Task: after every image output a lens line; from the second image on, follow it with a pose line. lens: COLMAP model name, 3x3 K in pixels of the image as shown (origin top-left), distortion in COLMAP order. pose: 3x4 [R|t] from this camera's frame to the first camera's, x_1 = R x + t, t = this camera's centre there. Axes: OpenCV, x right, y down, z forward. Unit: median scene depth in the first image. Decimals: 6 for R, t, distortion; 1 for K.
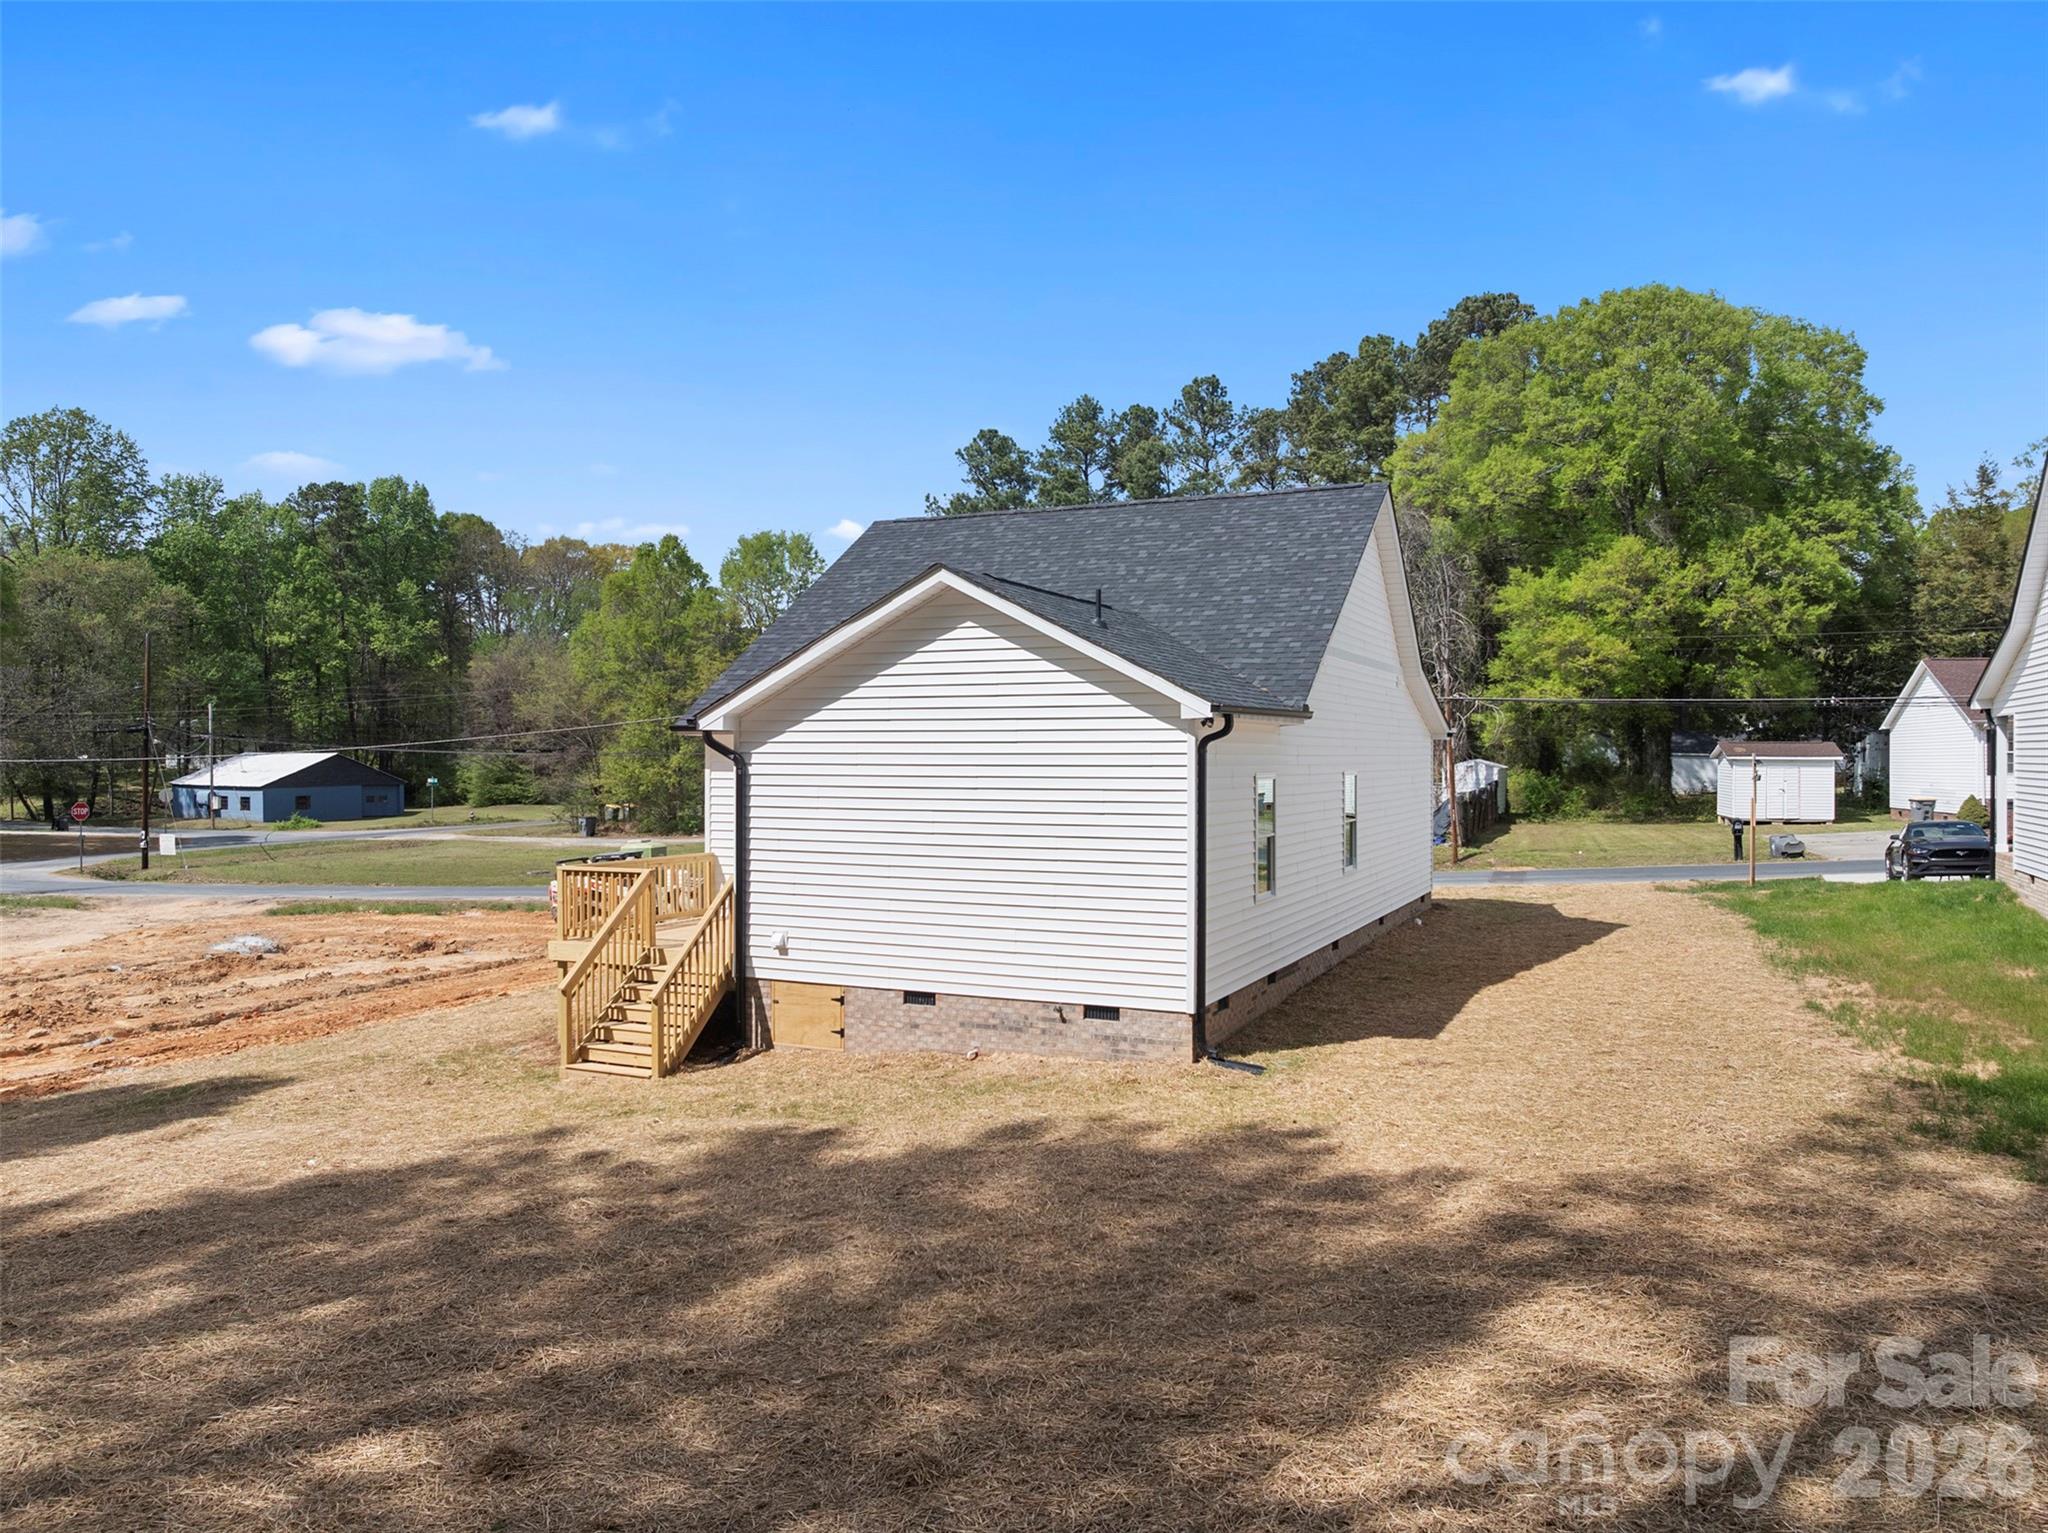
lens RADIAL K [[1443.2, 0, 1024.0], [0, 1443.2, 766.5], [0, 0, 1]] dist [-0.047853, -0.002644]
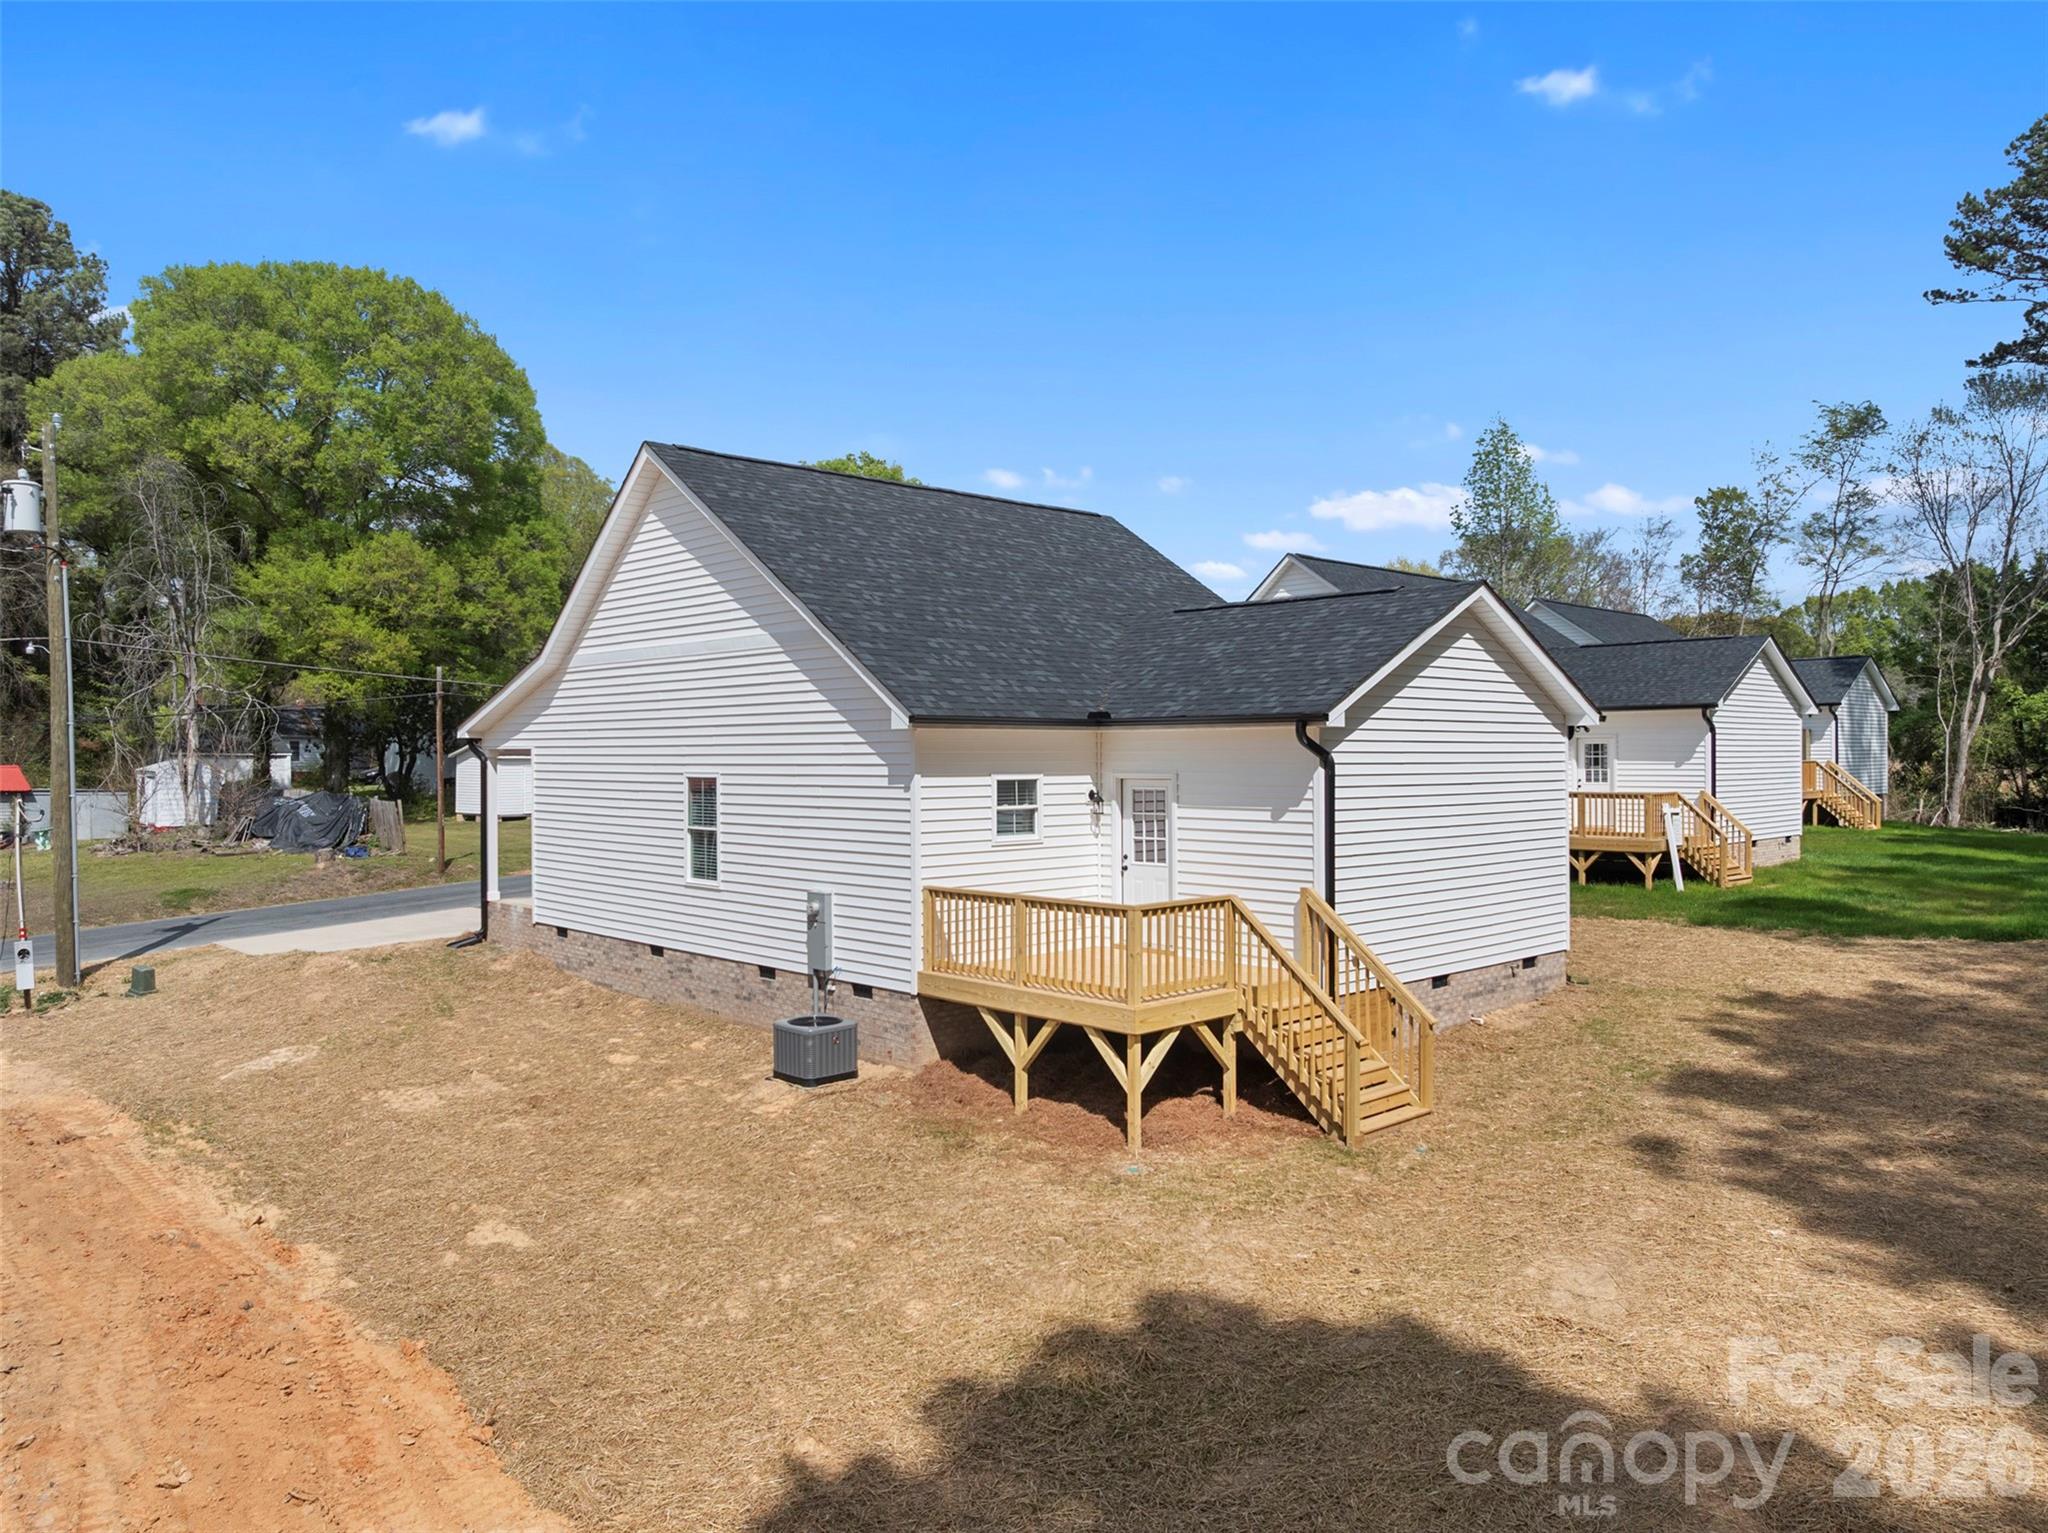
lens RADIAL K [[1455.2, 0, 1024.0], [0, 1455.2, 766.5], [0, 0, 1]] dist [-0.035494, -0.004184]
pose [[0.362824, -0.007637, 0.931826, -1.155099], [0.008282, 0.999953, 0.004971, -0.006424], [-0.931821, 0.005914, 0.362871, 0.873509]]
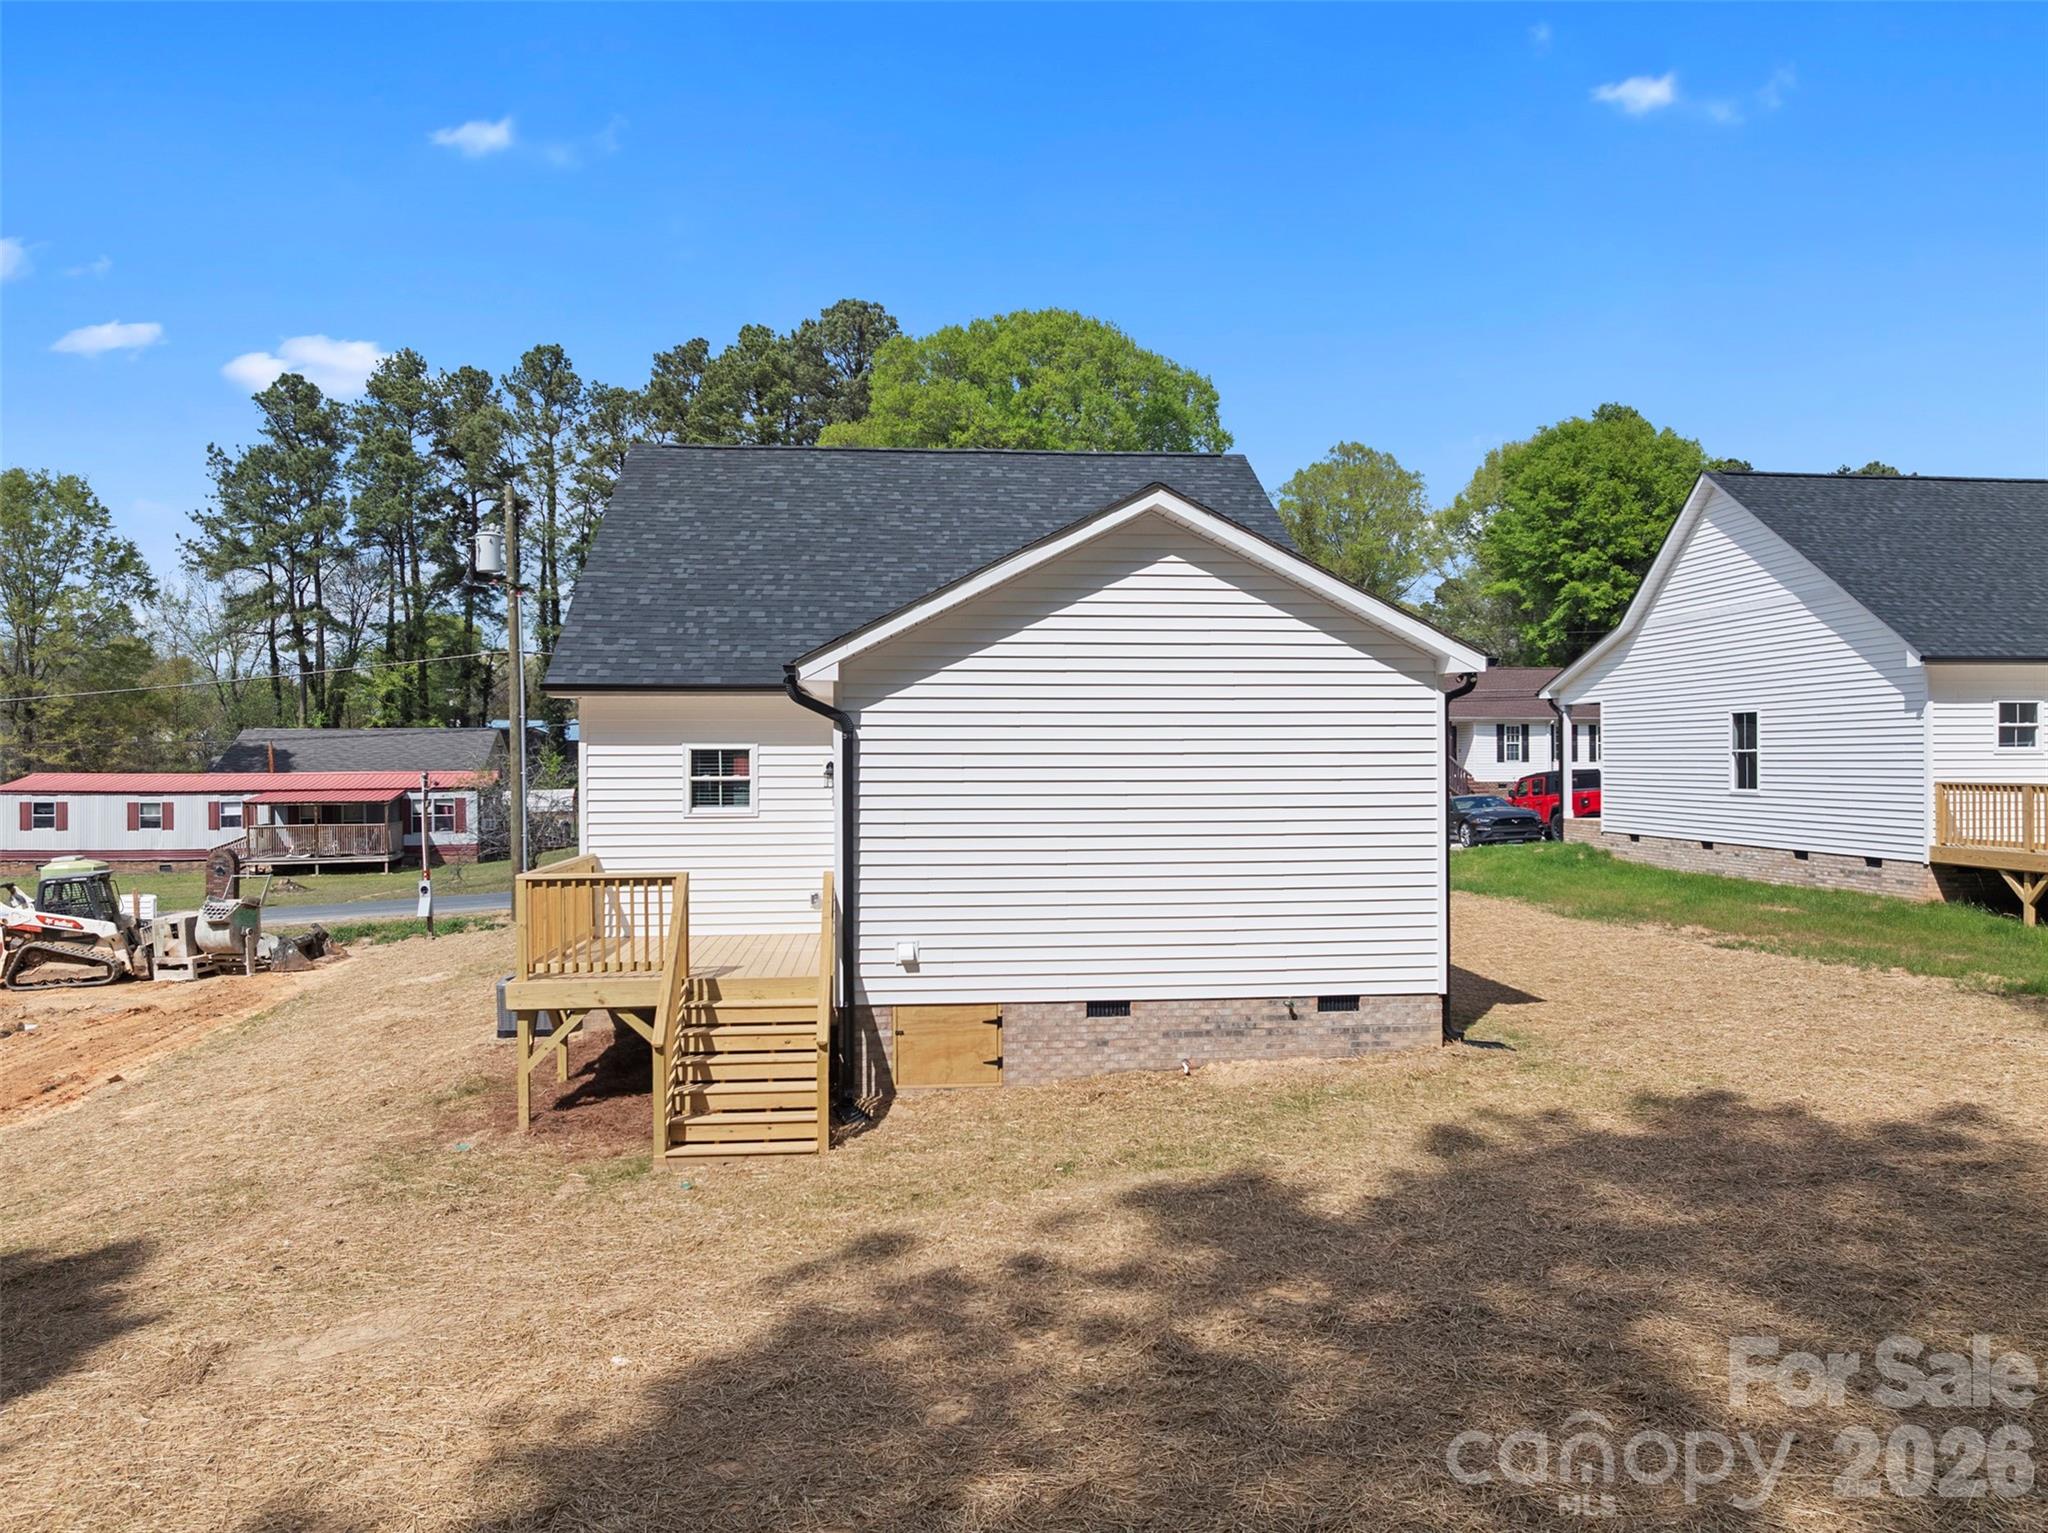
lens RADIAL K [[1440.9, 0, 1024.0], [0, 1440.9, 766.5], [0, 0, 1]] dist [-0.038606, -0.003700]
pose [[0.860973, -0.006872, 0.508605, -0.517819], [0.007814, 0.999969, 0.000284, 0.020814], [-0.508591, 0.003730, 0.861000, 0.305945]]
